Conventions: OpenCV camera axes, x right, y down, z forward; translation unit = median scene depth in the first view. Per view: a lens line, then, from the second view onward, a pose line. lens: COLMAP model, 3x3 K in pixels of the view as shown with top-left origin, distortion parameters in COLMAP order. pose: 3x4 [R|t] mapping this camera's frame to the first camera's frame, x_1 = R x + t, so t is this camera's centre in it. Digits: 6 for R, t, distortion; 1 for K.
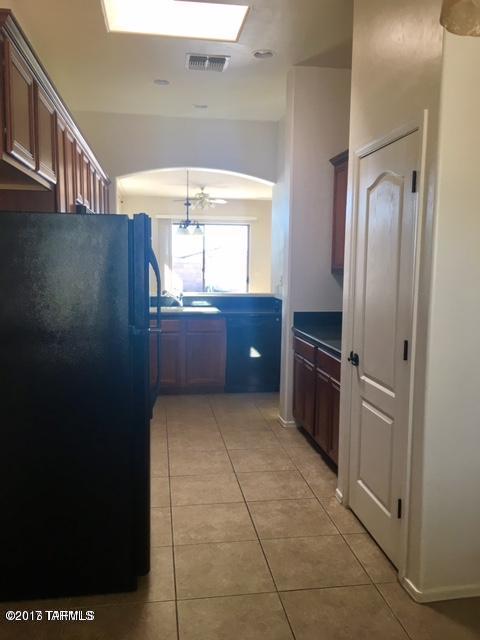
lens RADIAL K [[541.9, 0, 240.0], [0, 541.9, 320.0], [0, 0, 1]] dist [0.056636, -0.063061]
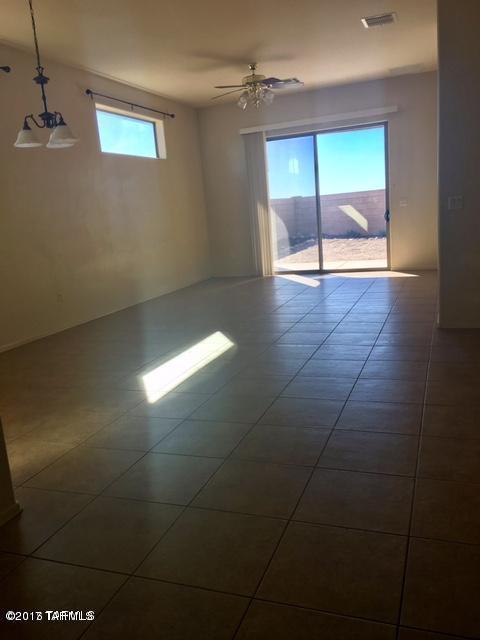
lens RADIAL K [[541.9, 0, 240.0], [0, 541.9, 320.0], [0, 0, 1]] dist [0.056636, -0.063061]
pose [[0.865434, 0.018282, -0.500689, 0.607137], [0.035144, 0.994657, 0.097065, -0.075741], [0.499788, -0.101600, 0.860168, 1.254748]]
